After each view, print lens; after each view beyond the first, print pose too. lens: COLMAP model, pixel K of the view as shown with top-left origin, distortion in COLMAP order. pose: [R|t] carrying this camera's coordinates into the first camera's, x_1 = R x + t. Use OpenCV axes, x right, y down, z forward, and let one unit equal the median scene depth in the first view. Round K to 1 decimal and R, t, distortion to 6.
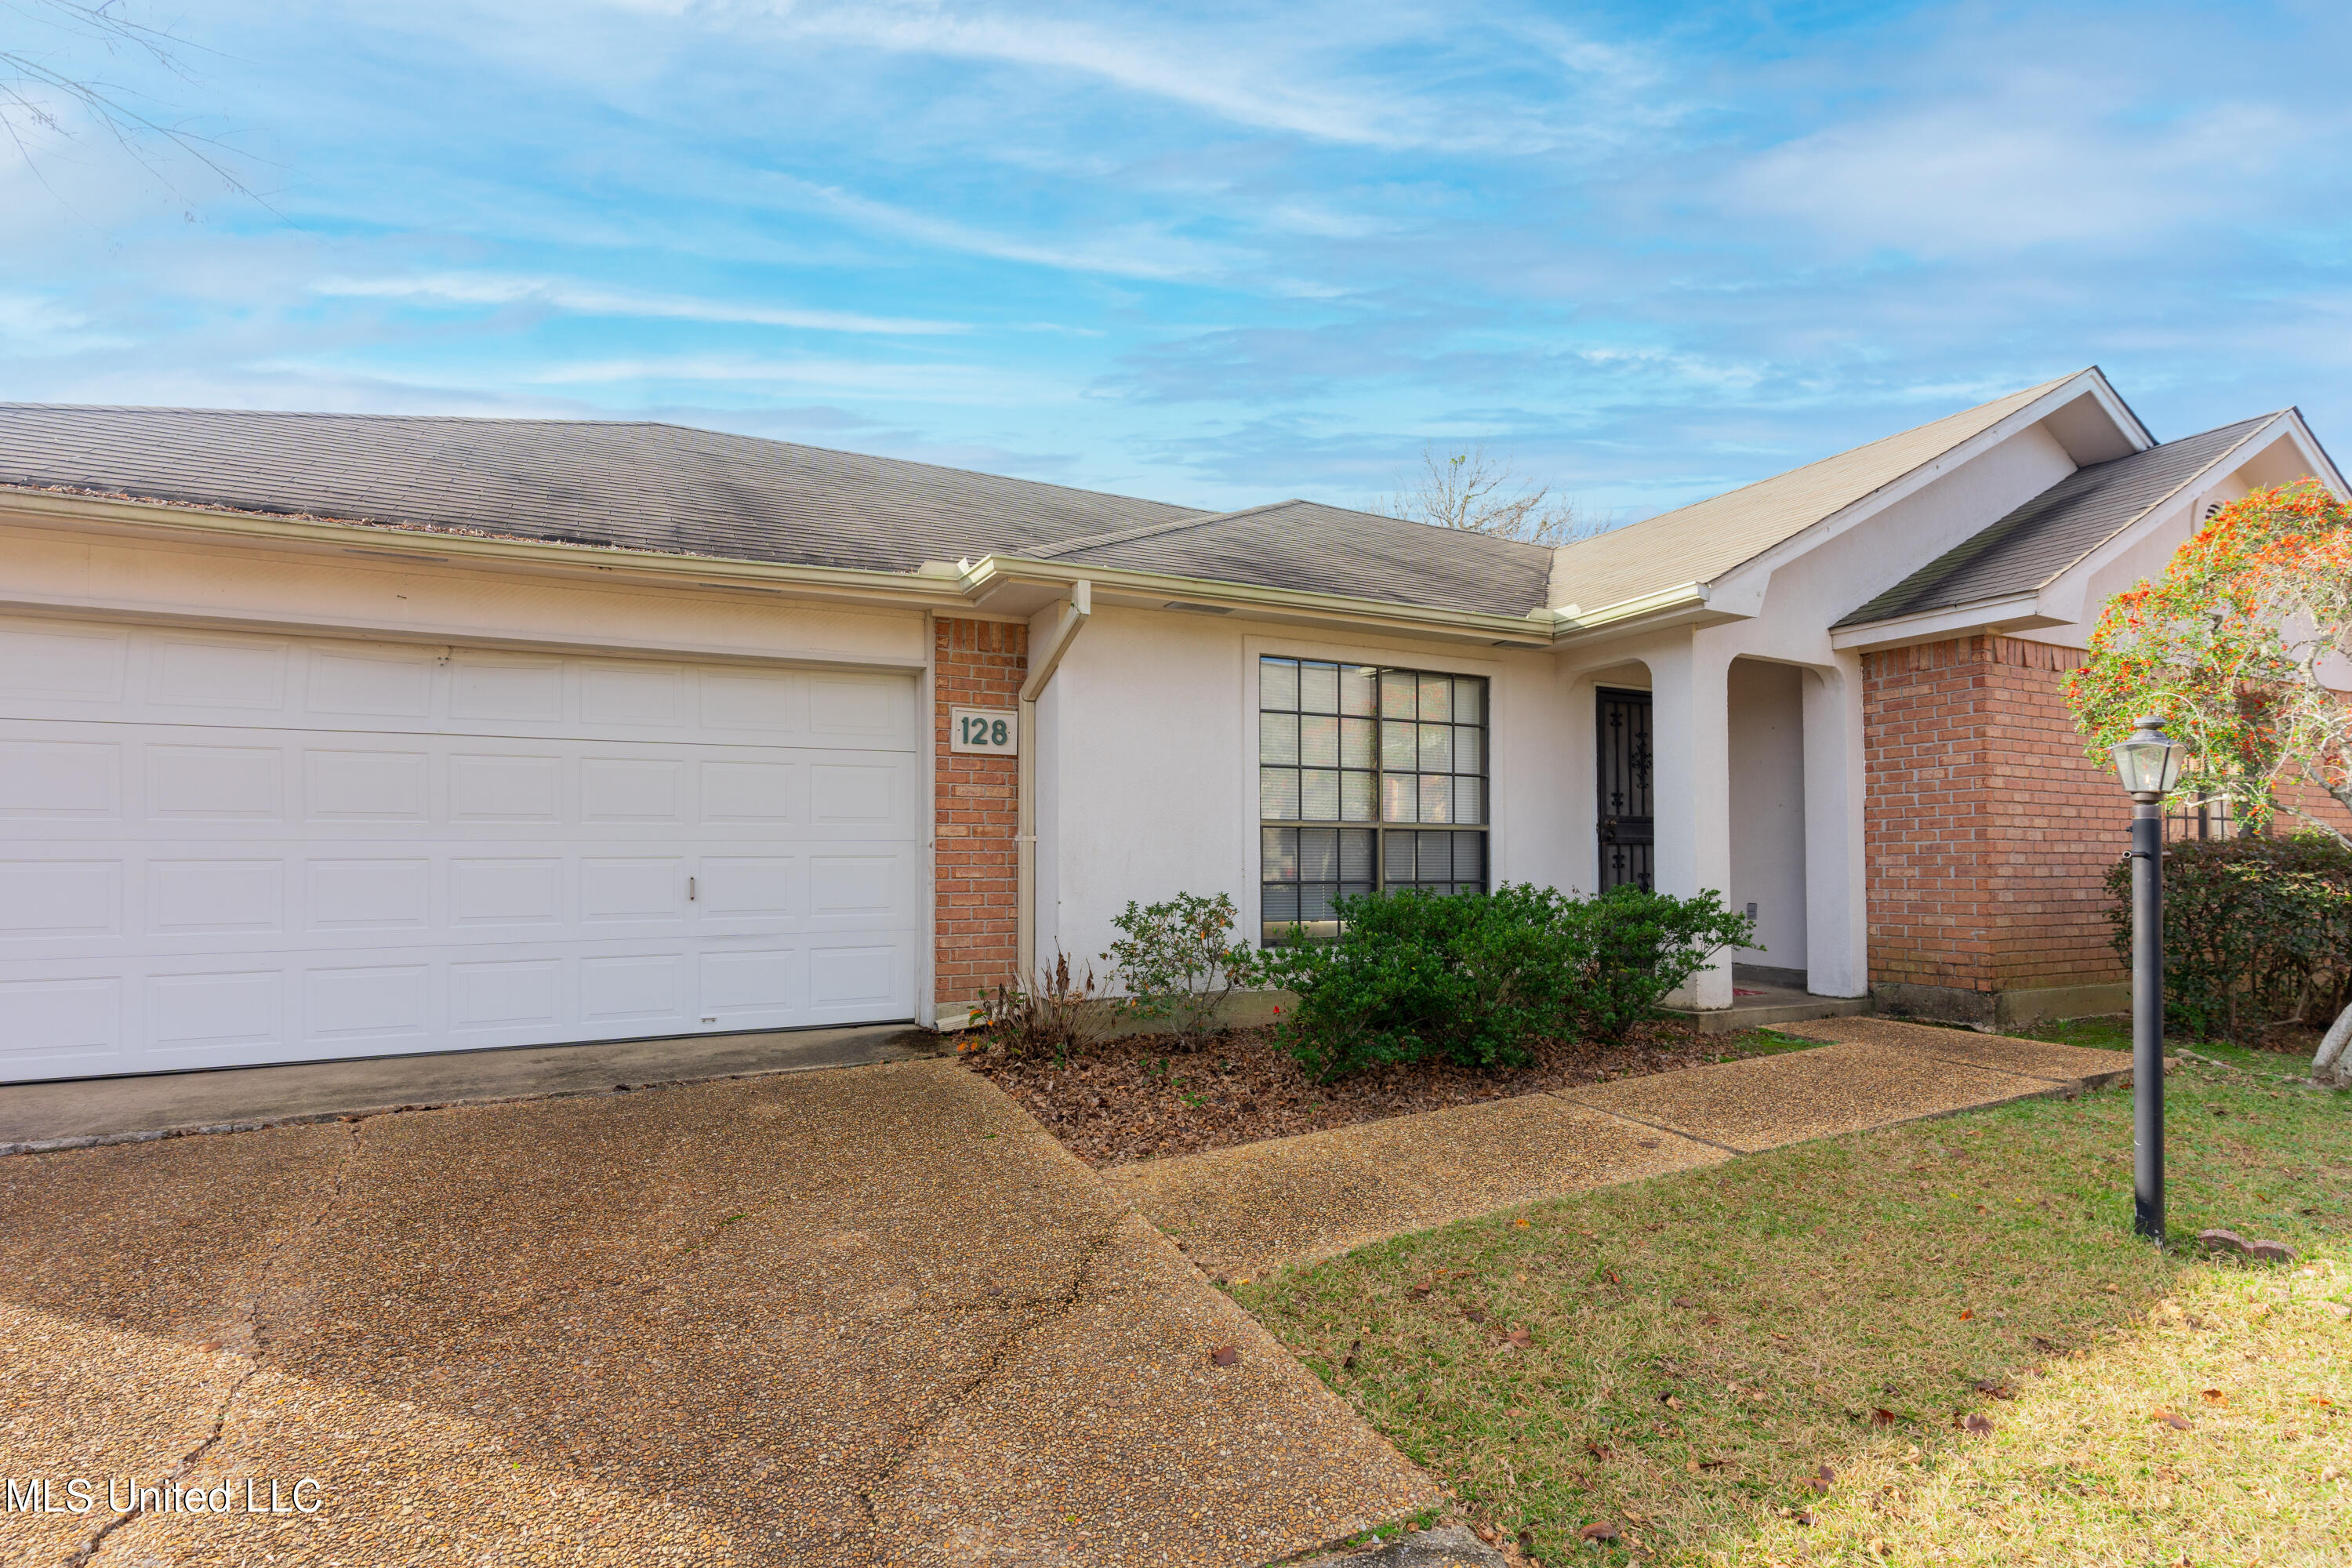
lens RADIAL K [[1203.7, 0, 1259.8], [0, 1203.7, 815.4], [0, 0, 1]] dist [-0.000415, 0.001050]
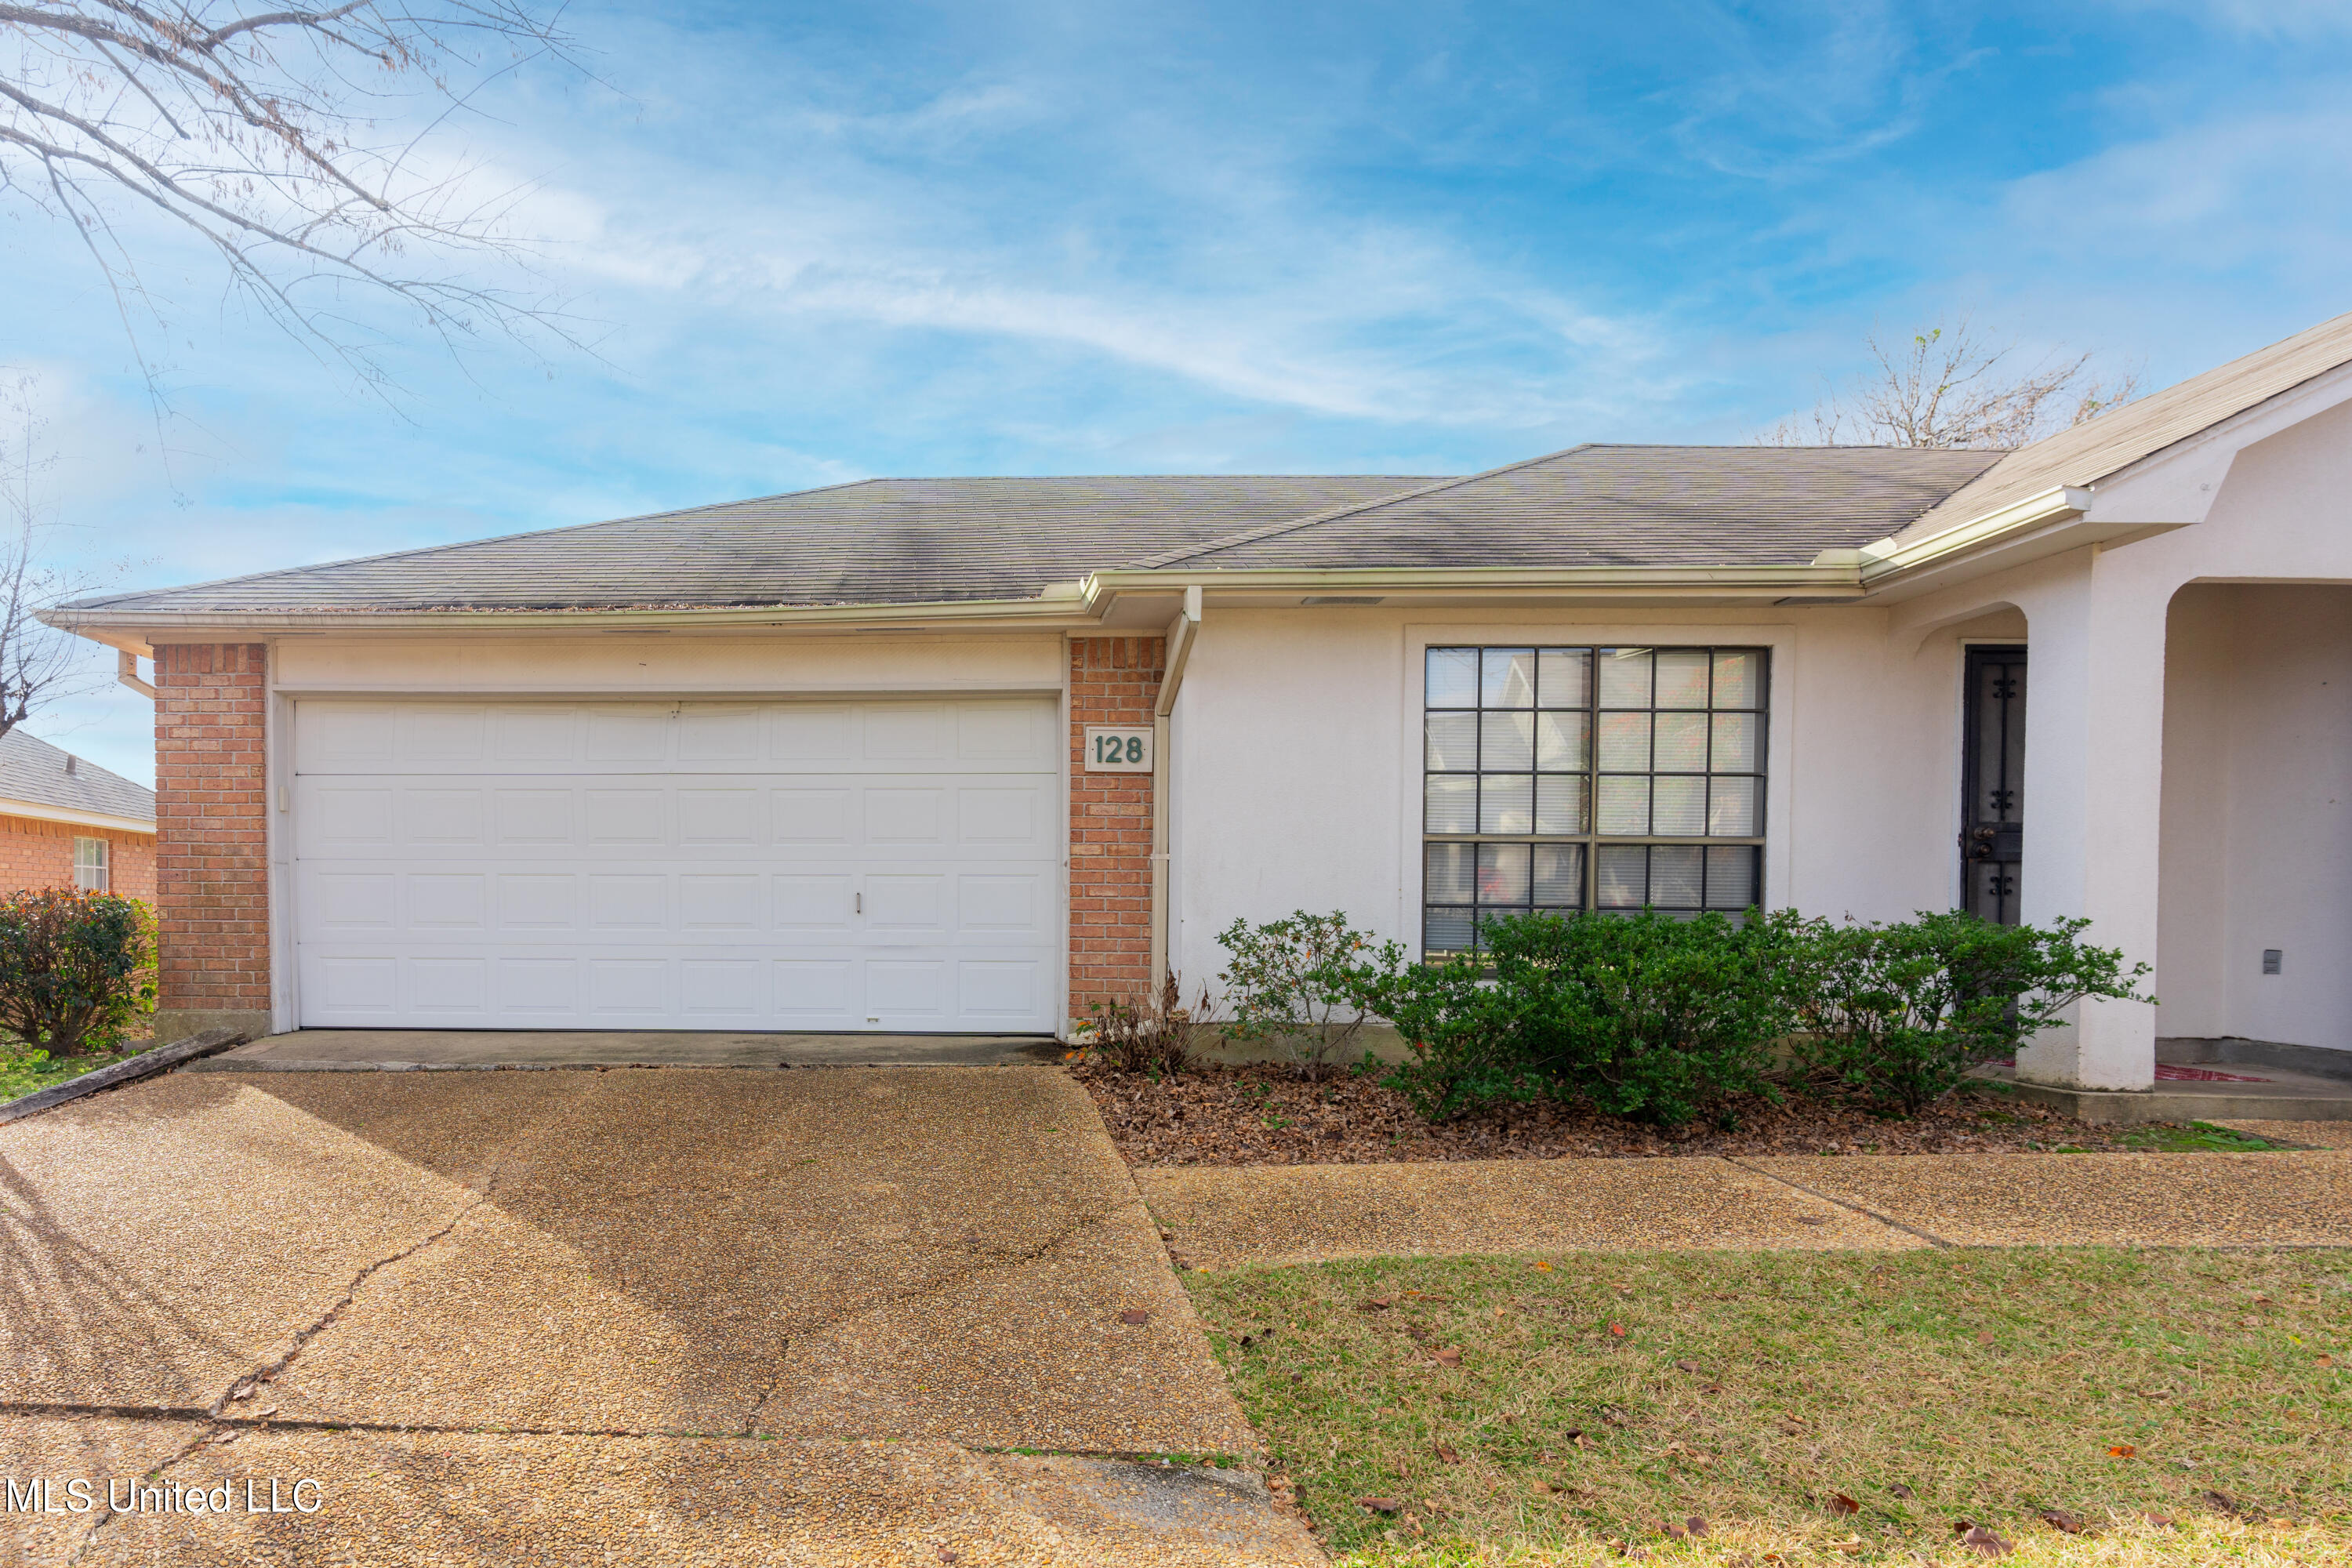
lens RADIAL K [[1303.3, 0, 835.0], [0, 1303.3, 915.1], [0, 0, 1]] dist [-0.001987, 0.000566]
pose [[0.850085, 0.015188, -0.526426, 0.146008], [0.011018, 0.998852, 0.046610, 0.014734], [0.526530, -0.045422, 0.848943, -0.045111]]
